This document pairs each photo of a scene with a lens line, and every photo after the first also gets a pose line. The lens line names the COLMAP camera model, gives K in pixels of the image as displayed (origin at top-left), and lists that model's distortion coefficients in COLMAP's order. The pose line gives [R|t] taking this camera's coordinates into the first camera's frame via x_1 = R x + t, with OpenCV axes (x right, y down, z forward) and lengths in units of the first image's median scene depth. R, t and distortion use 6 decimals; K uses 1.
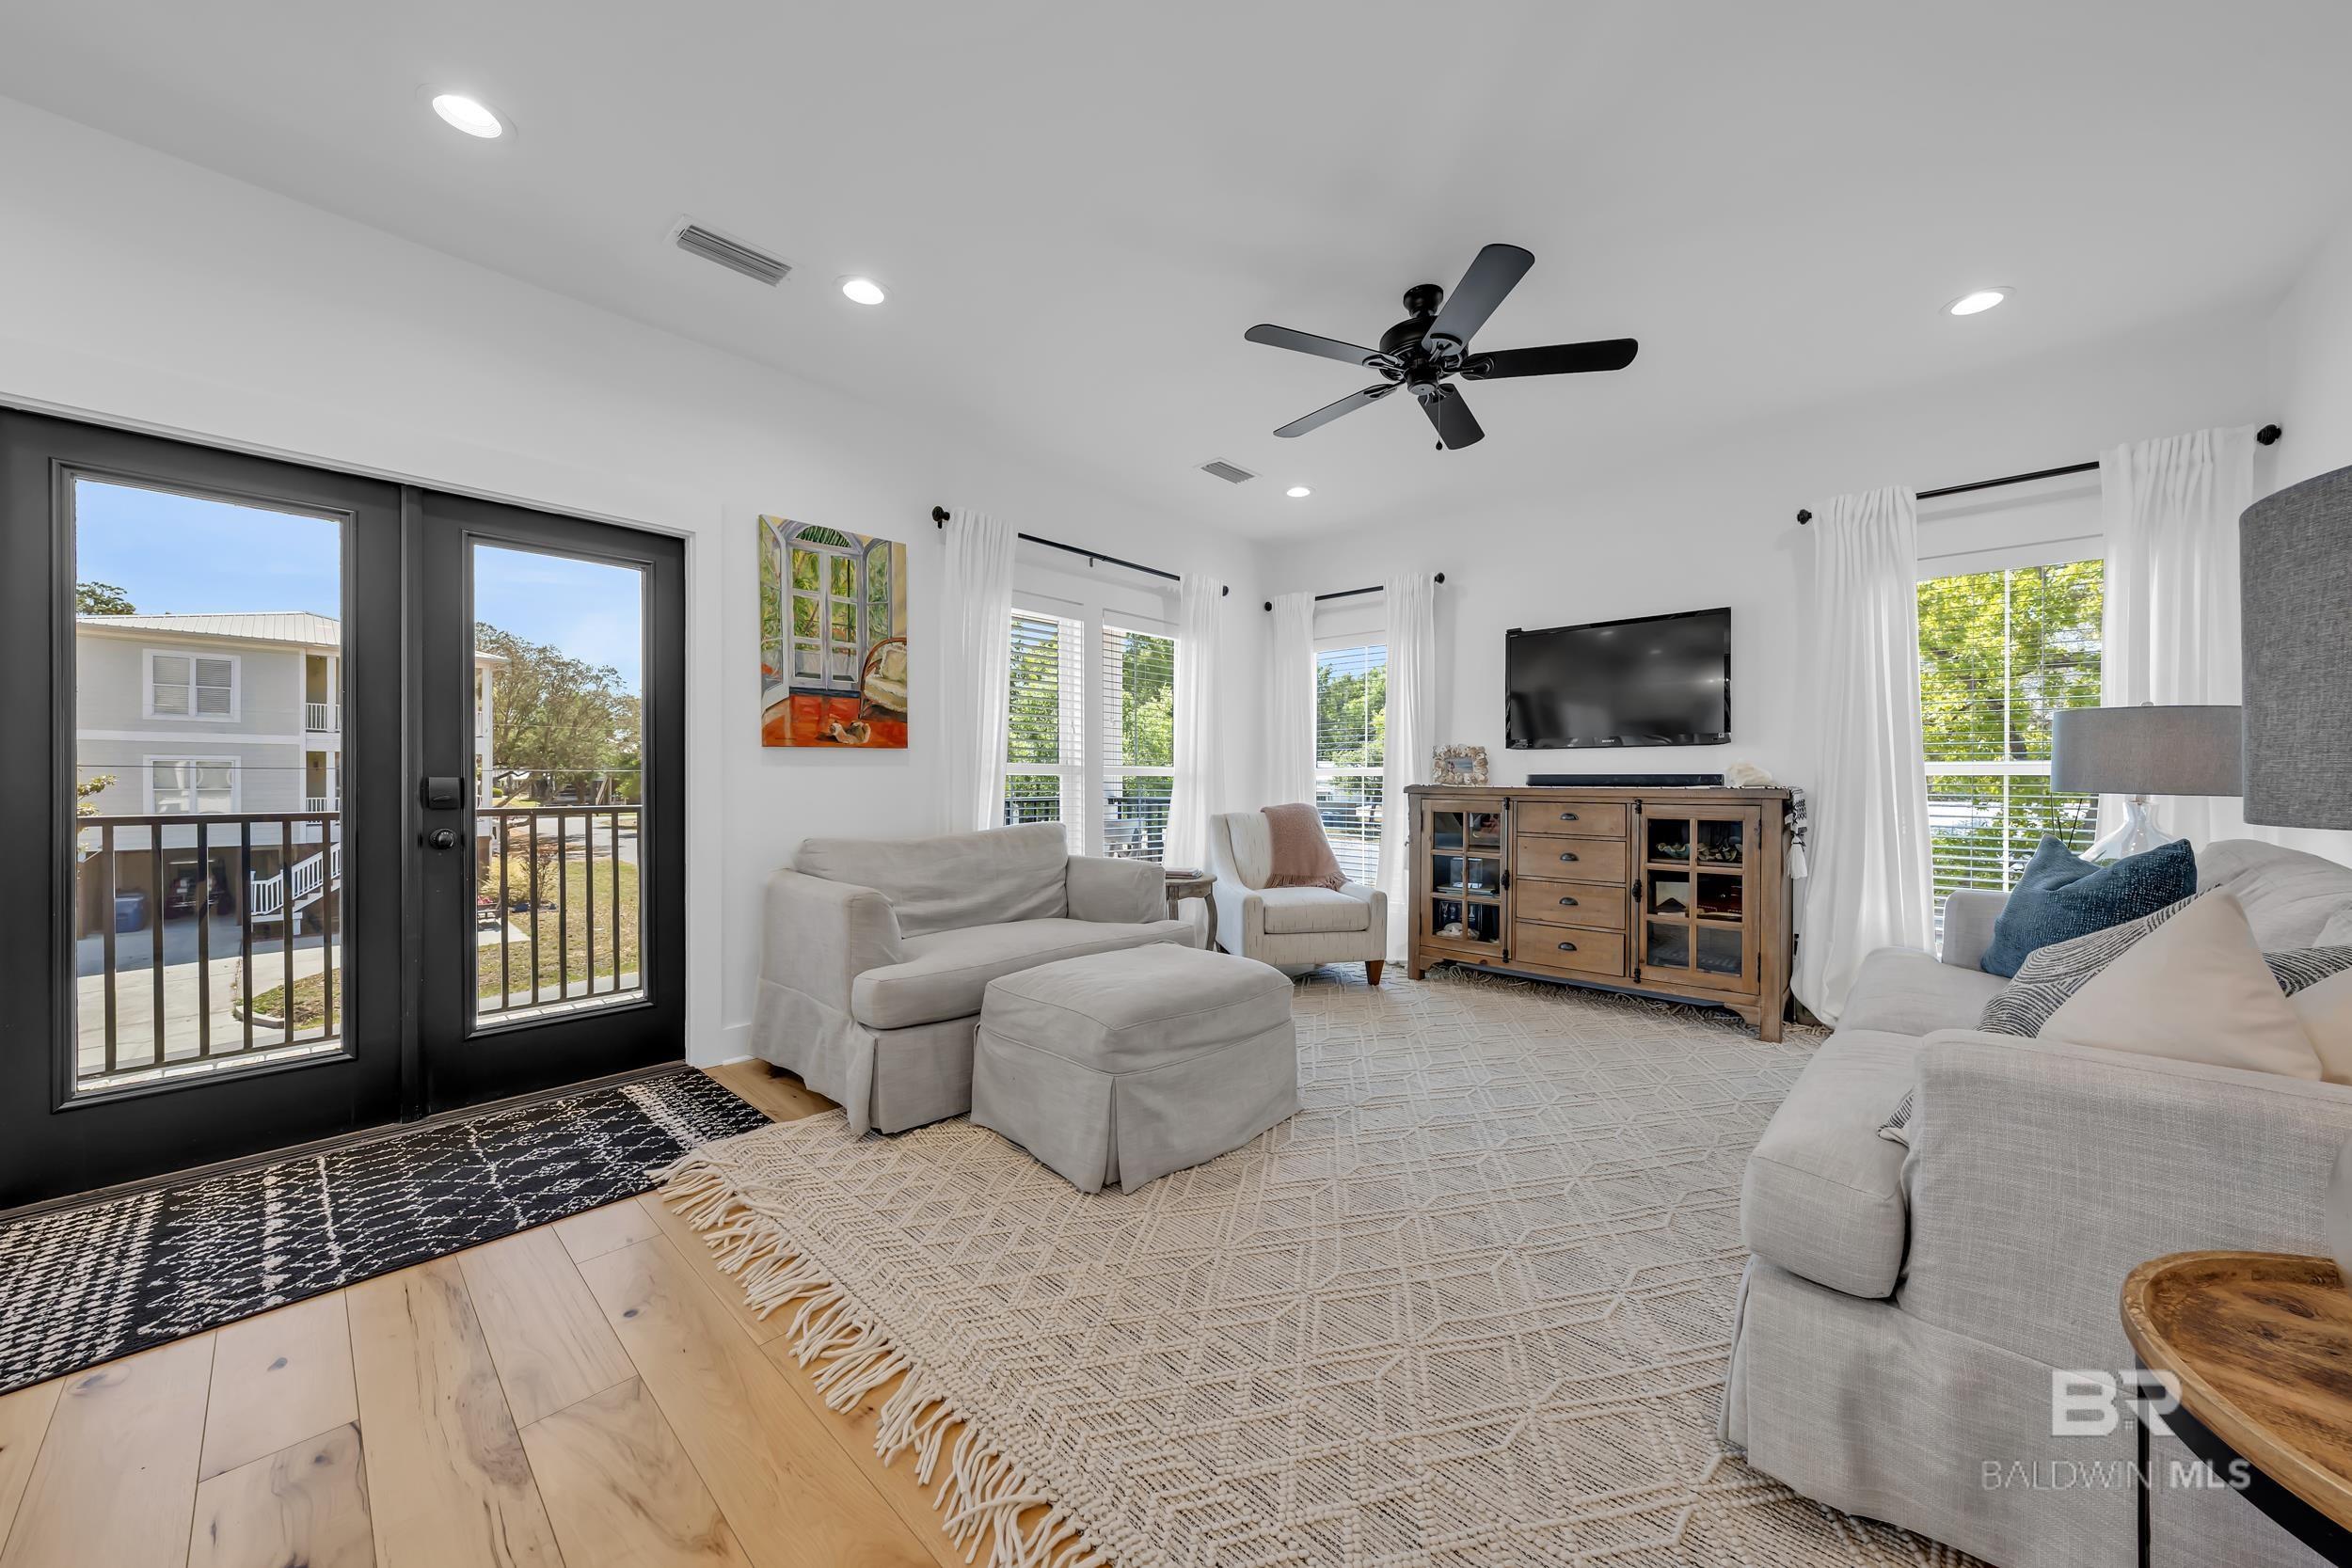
lens RADIAL K [[817.6, 0, 1187.8], [0, 817.6, 781.5], [0, 0, 1]] dist [-0.002953, 0.000719]
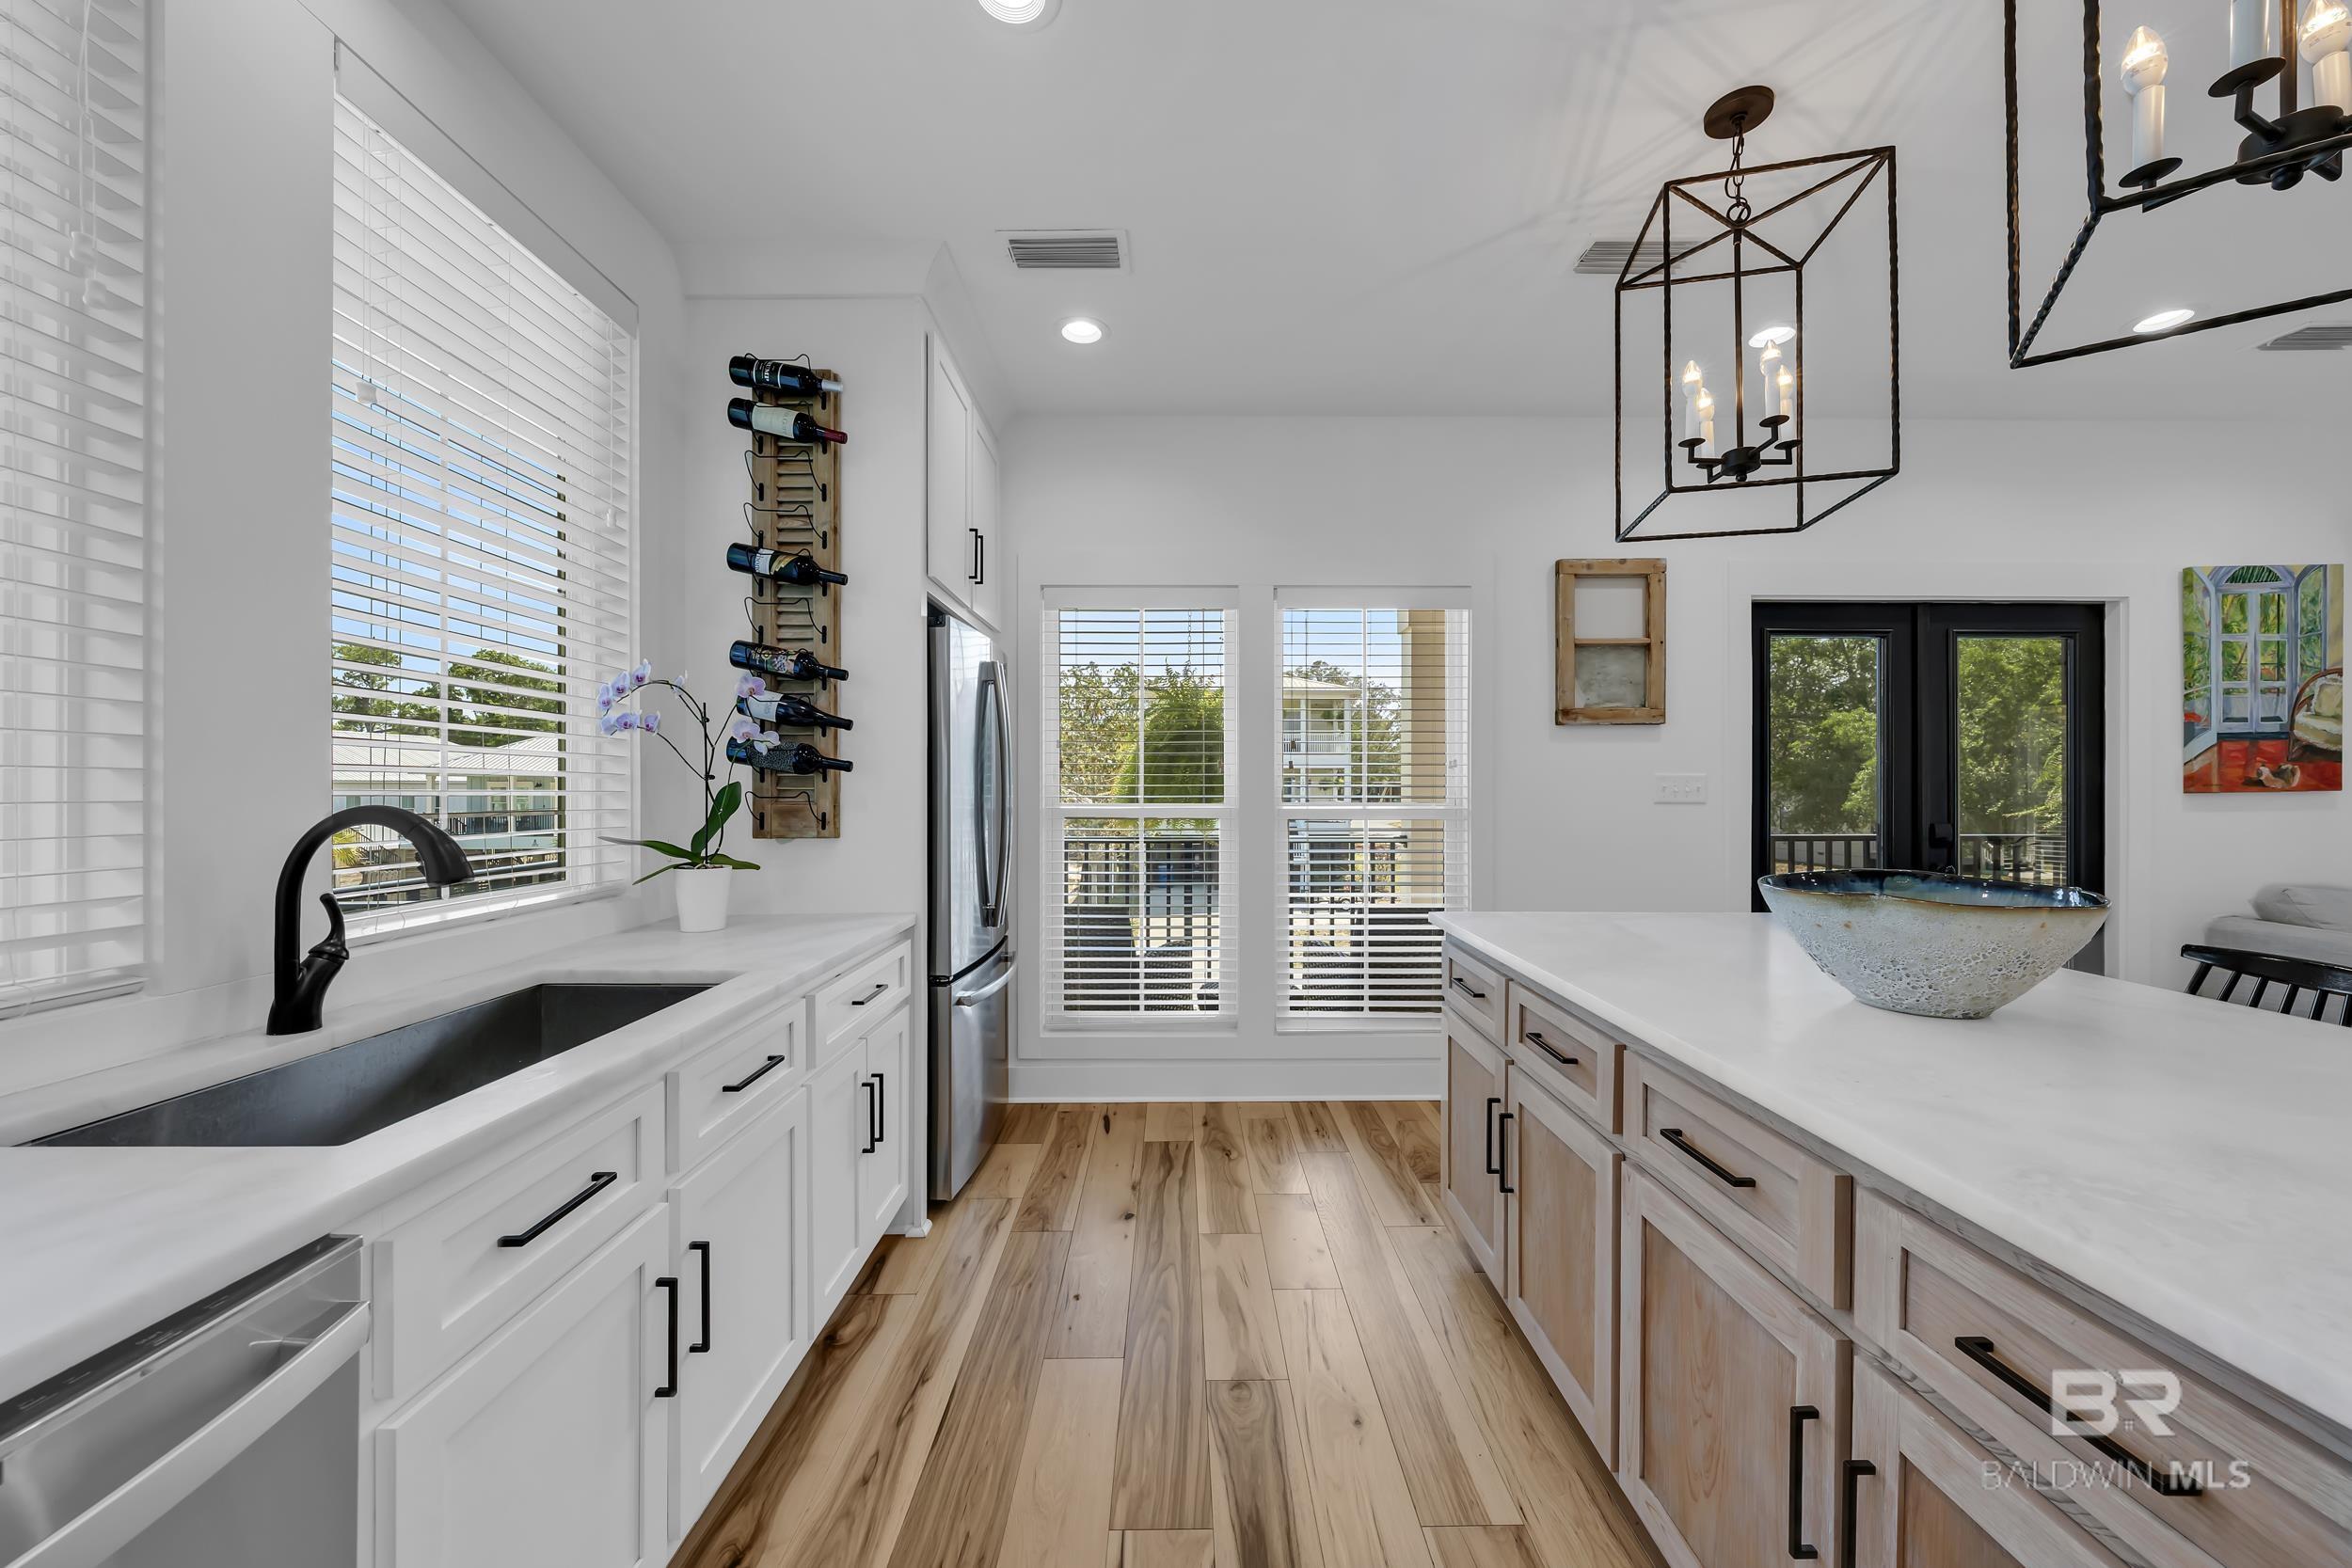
lens RADIAL K [[913.5, 0, 1172.1], [0, 913.5, 769.4], [0, 0, 1]] dist [0.000334, -0.000375]
pose [[0.681372, -0.001883, -0.731935, -0.498166], [0.002141, 0.999998, -0.000580, -0.067983], [0.731934, -0.001172, 0.681374, -0.641091]]
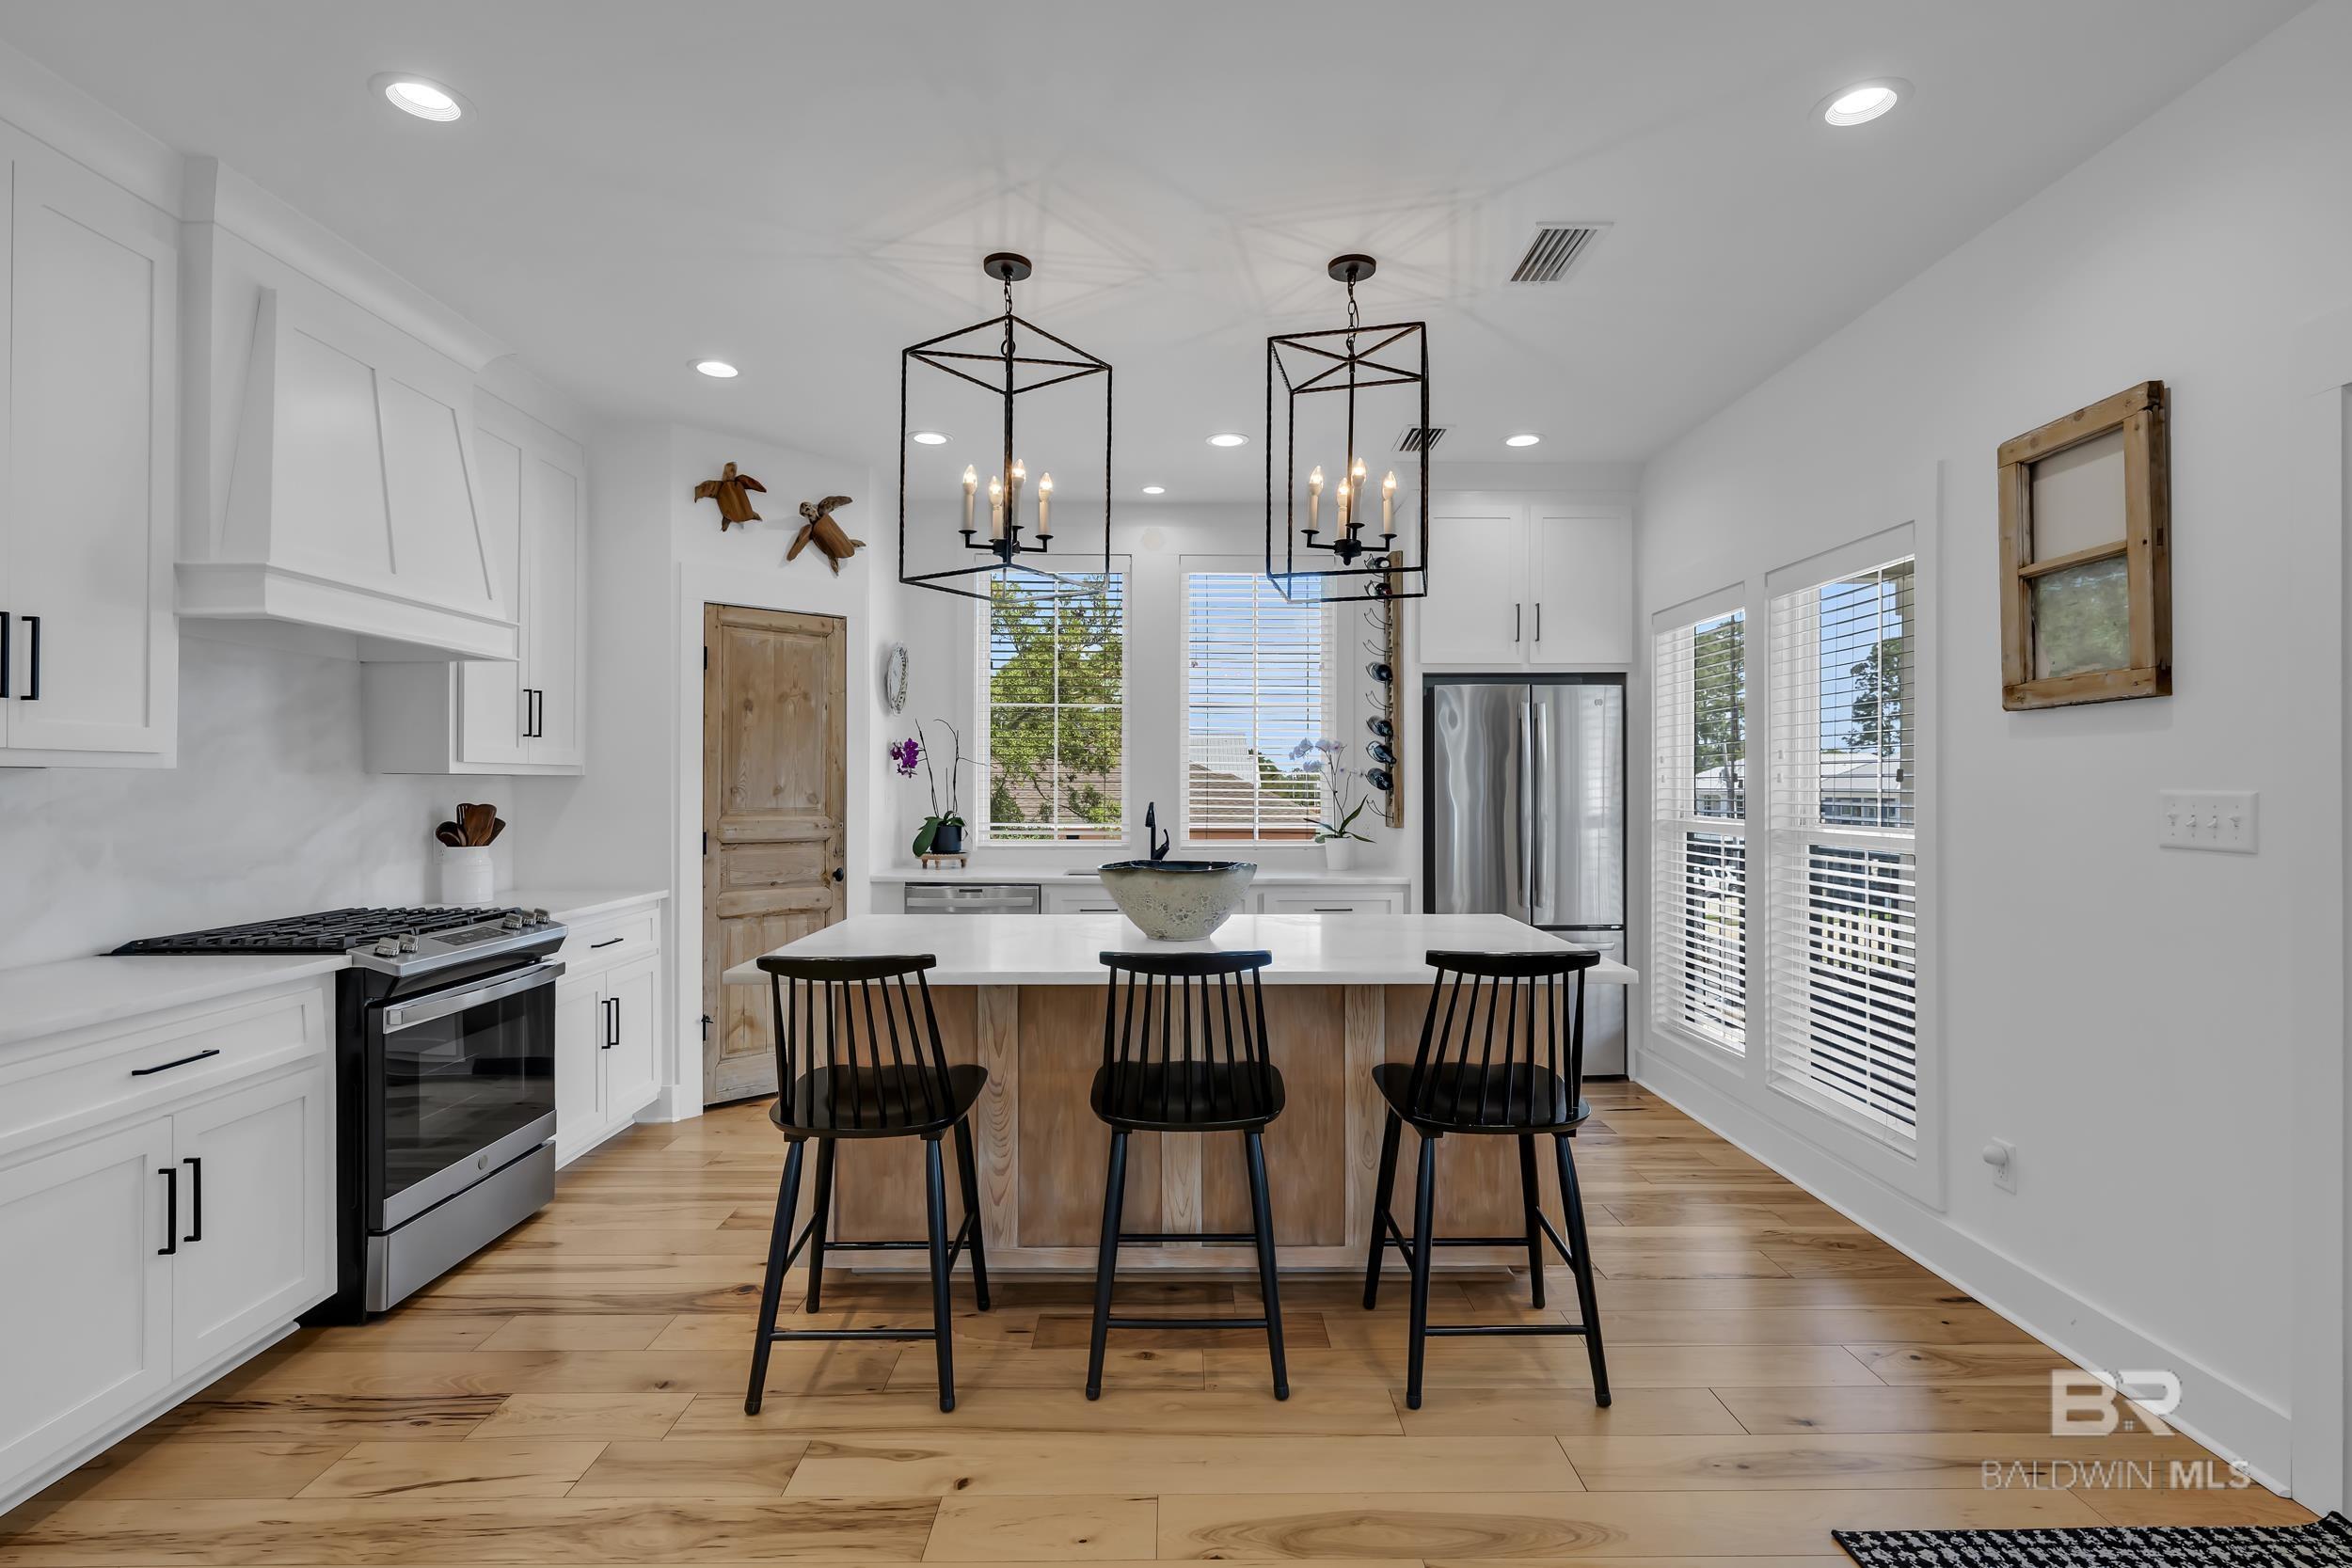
lens RADIAL K [[1095.9, 0, 1184.1], [0, 1095.9, 781.4], [0, 0, 1]] dist [0.001774, -0.000257]
pose [[-0.742282, -0.008936, -0.670028, -0.021767], [-0.003533, 0.999949, -0.009422, -0.059949], [0.670078, -0.004627, -0.742276, 0.553789]]
